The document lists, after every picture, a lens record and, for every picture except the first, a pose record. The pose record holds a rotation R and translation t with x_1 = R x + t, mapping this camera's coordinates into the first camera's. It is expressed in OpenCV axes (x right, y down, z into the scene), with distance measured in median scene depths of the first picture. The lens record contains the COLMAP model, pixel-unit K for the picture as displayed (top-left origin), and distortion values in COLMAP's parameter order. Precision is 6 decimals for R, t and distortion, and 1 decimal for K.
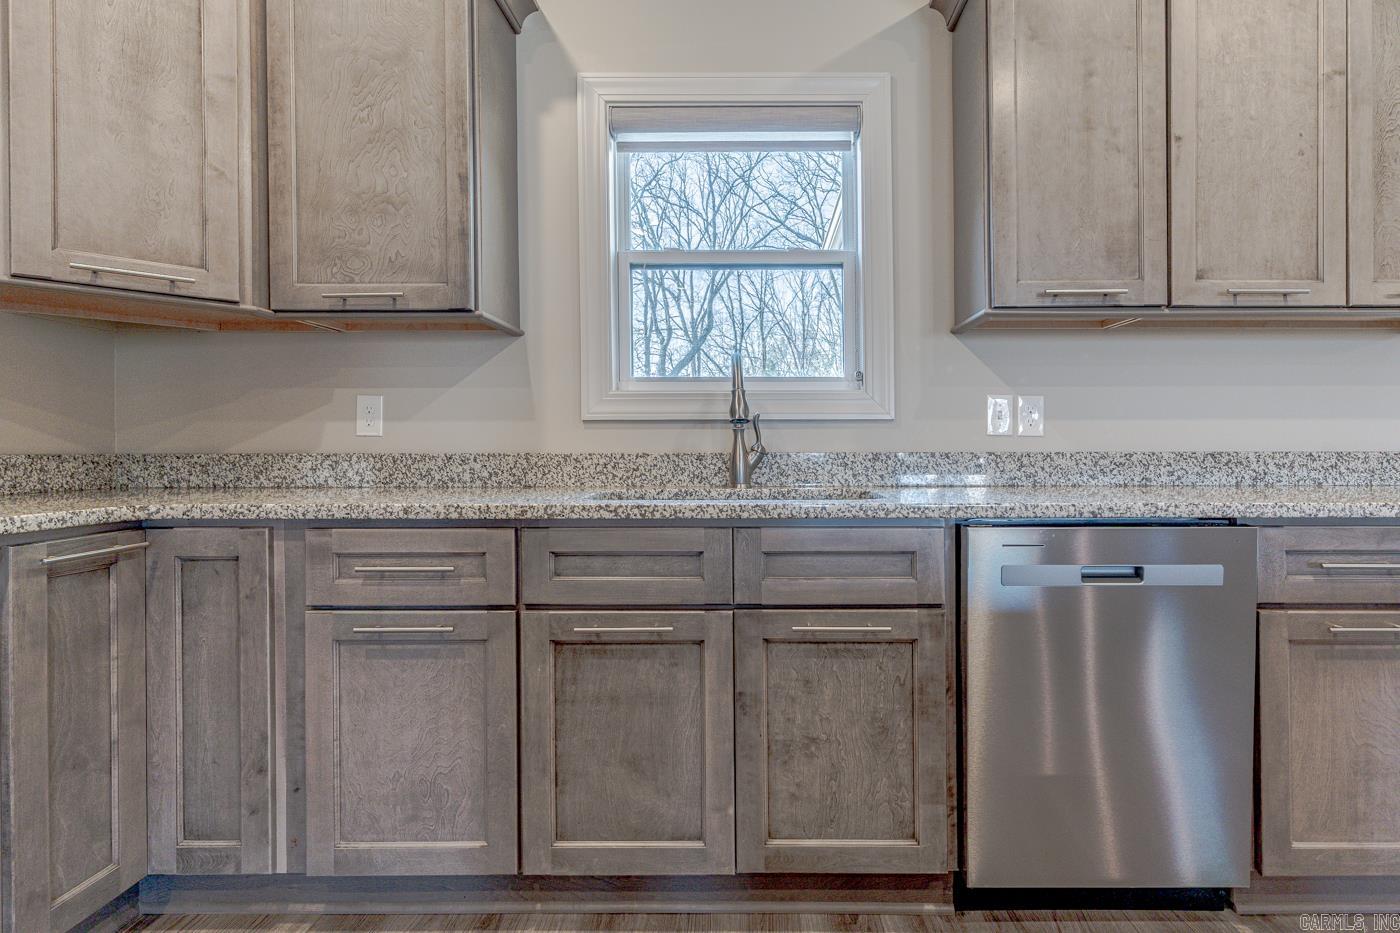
lens RADIAL K [[675.7, 0, 748.4], [0, 675.7, 448.6], [0, 0, 1]] dist [0.006158, -0.002629]
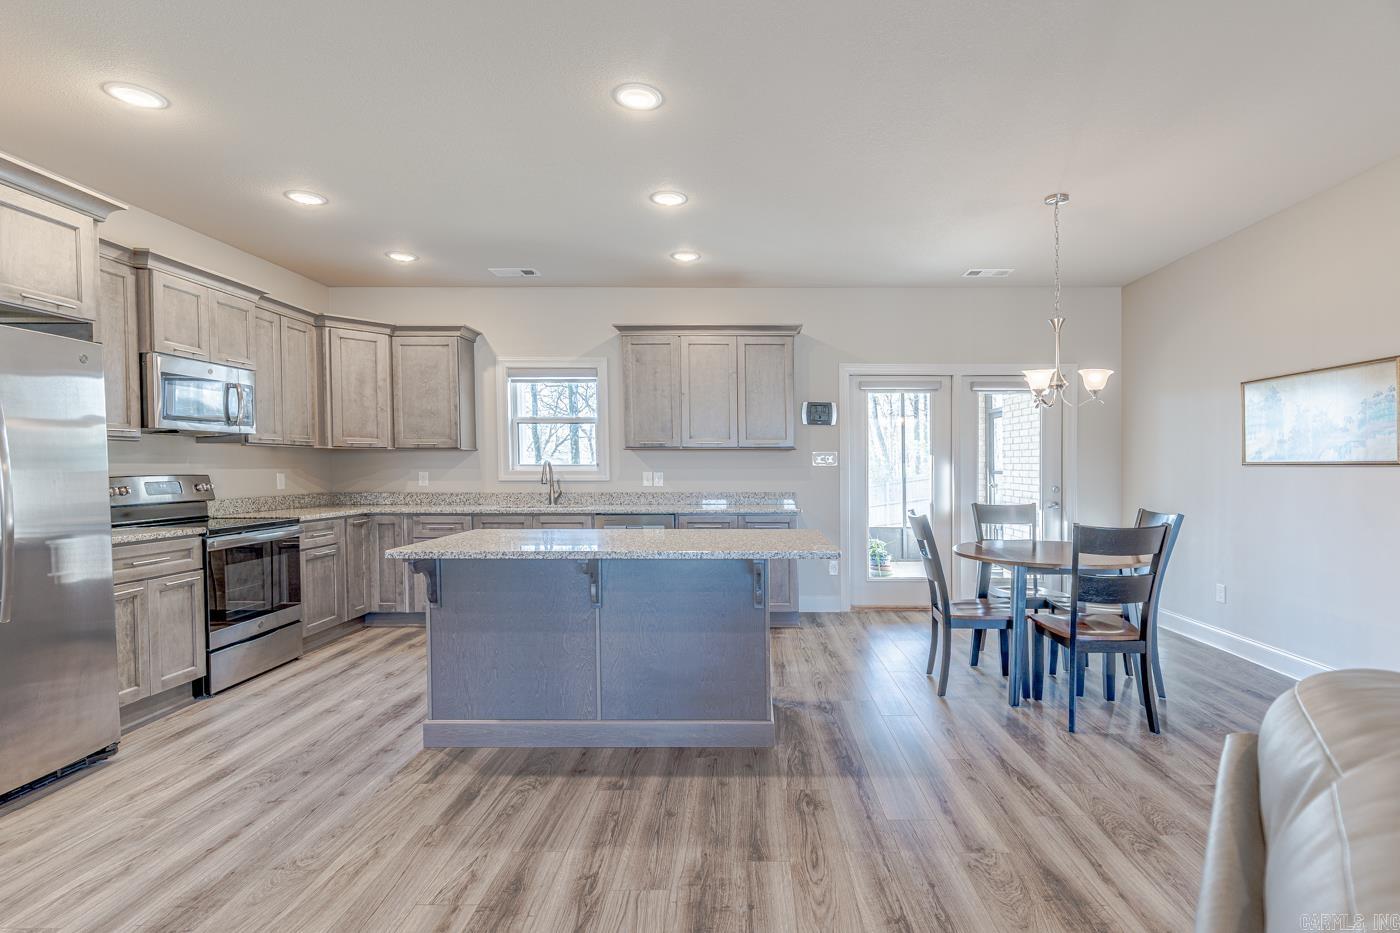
lens RADIAL K [[675.7, 0, 745.3], [0, 675.7, 490.5], [0, 0, 1]] dist [0.006158, -0.002629]
pose [[0.999999, 0.001338, -0.000222, 0.920823], [-0.001329, 0.999400, 0.034616, -0.118160], [0.000268, -0.034615, 0.999401, -2.143595]]
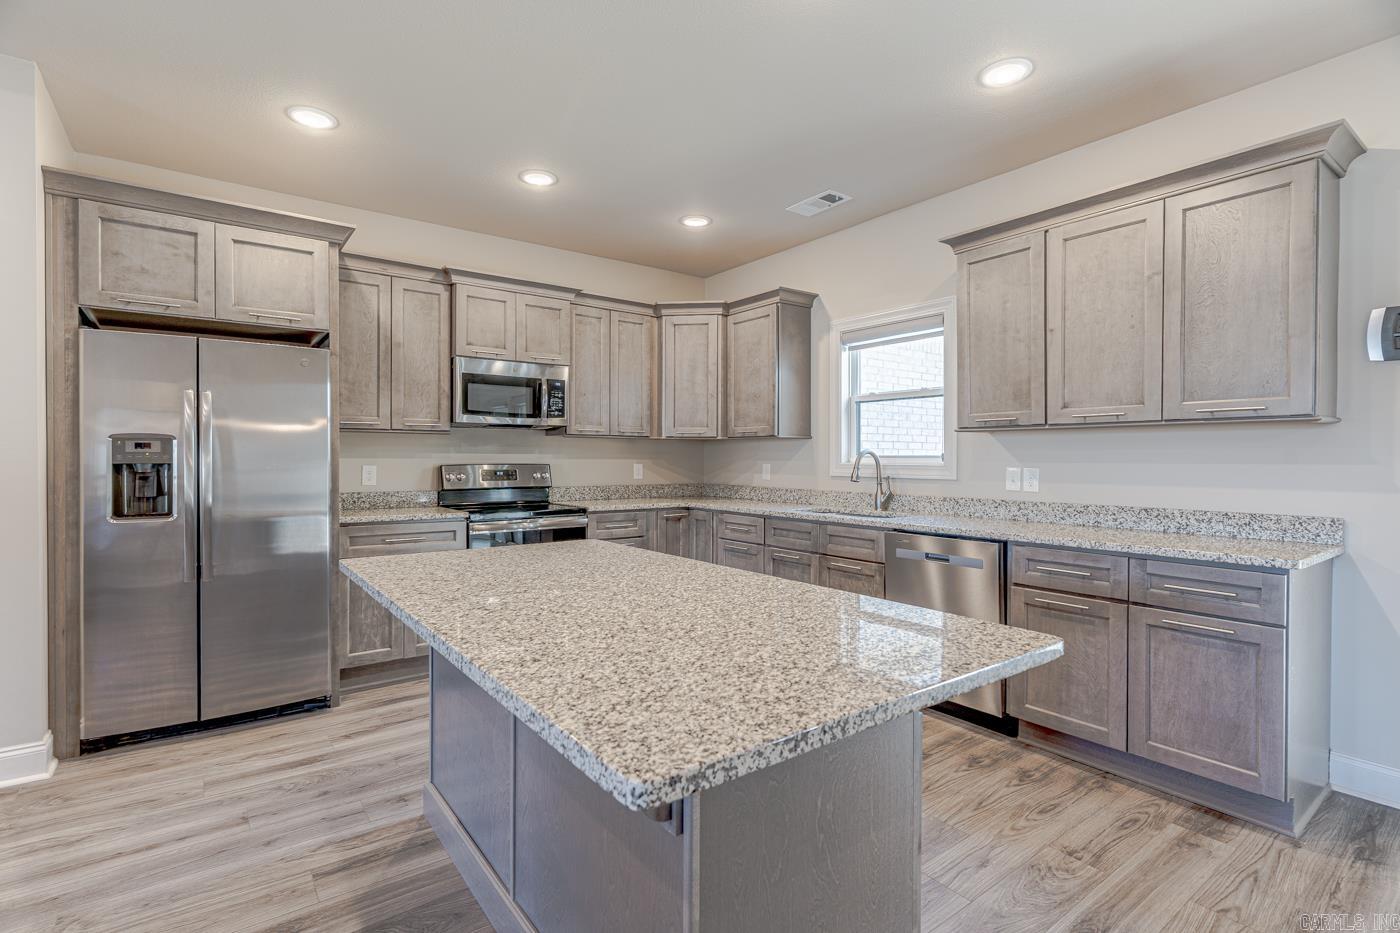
lens RADIAL K [[675.7, 0, 698.7], [0, 675.7, 462.3], [0, 0, 1]] dist [0.006158, -0.002629]
pose [[0.601002, 0.009082, -0.799196, 1.502565], [-0.006882, 0.999957, 0.006189, -0.115170], [0.799218, 0.001780, 0.601038, -0.811185]]
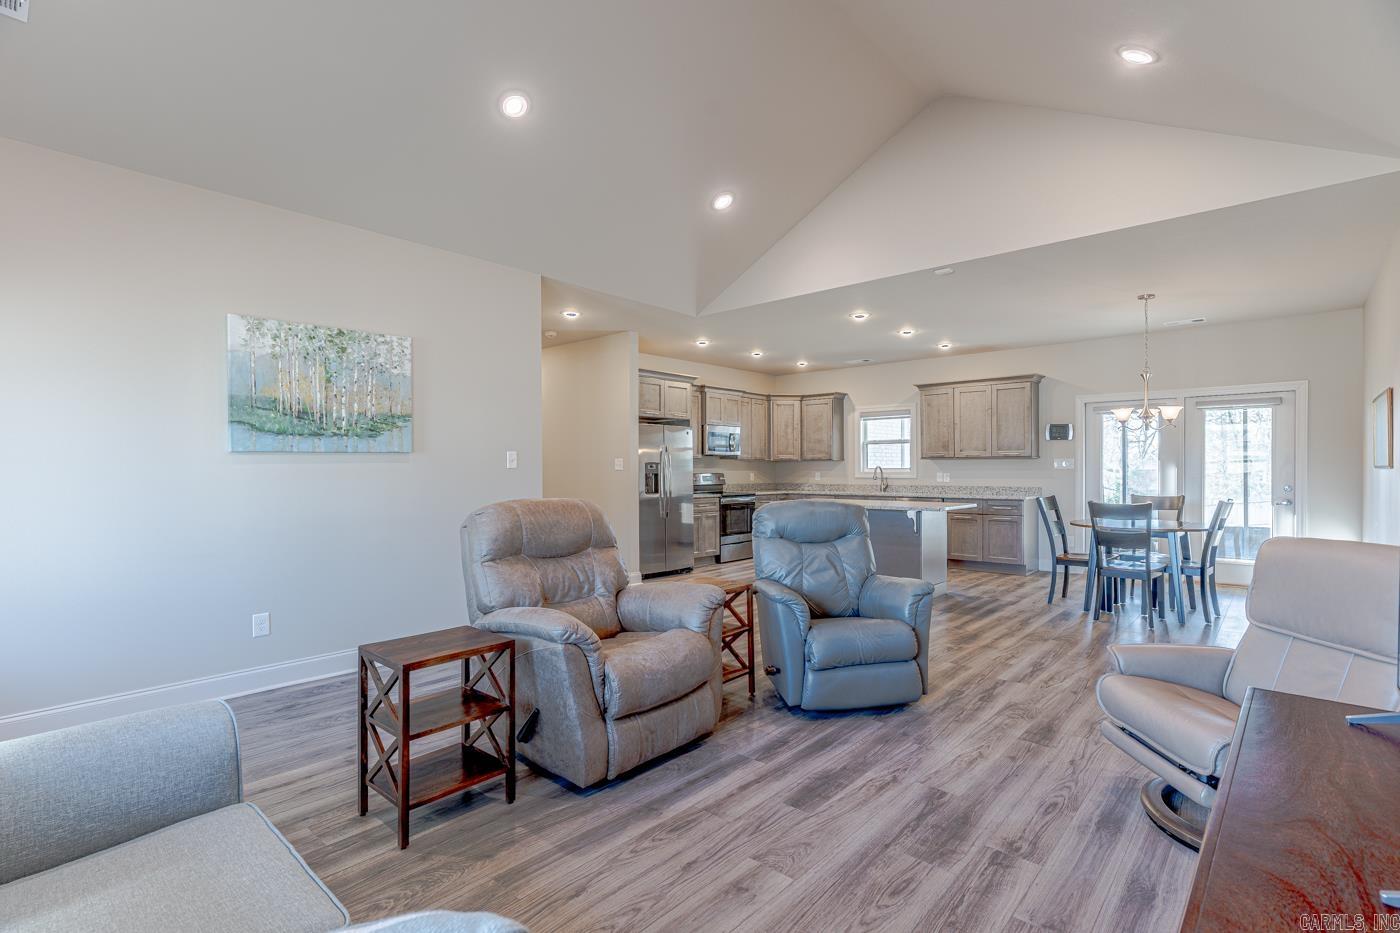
lens RADIAL K [[675.7, 0, 706.3], [0, 675.7, 469.4], [0, 0, 1]] dist [0.006158, -0.002629]
pose [[0.754813, -0.000068, -0.655941, 2.519667], [-0.002109, 0.999995, -0.002531, -0.104082], [0.655937, 0.003294, 0.754808, -3.982249]]
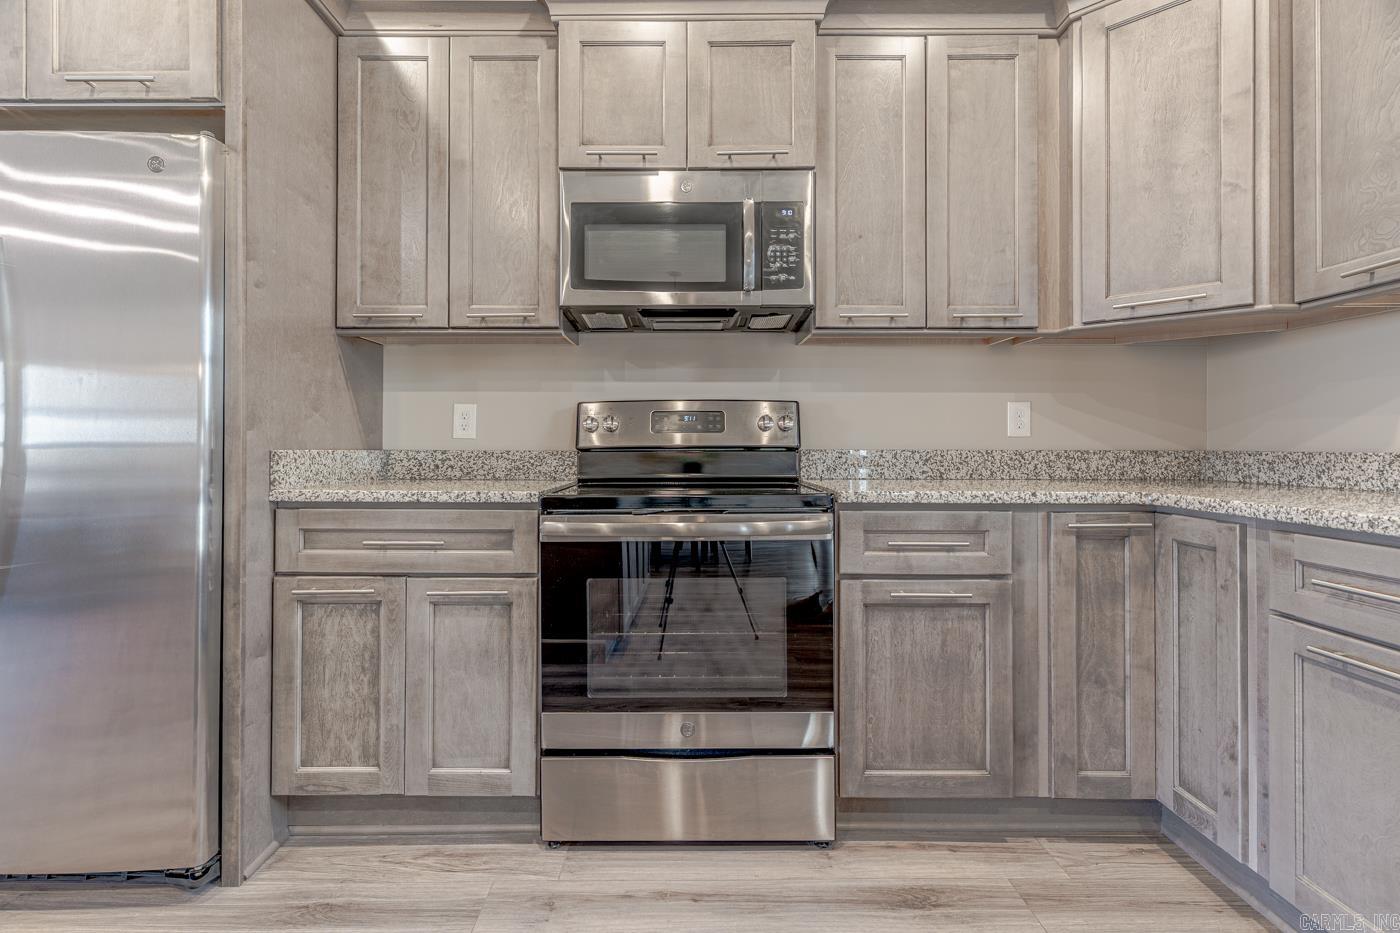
lens RADIAL K [[675.7, 0, 684.8], [0, 675.7, 446.5], [0, 0, 1]] dist [0.006158, -0.002629]
pose [[-0.006595, 0.005054, -0.999965, 0.268601], [-0.001793, 0.999986, 0.005066, -0.003623], [0.999977, 0.001827, -0.006586, 0.140042]]
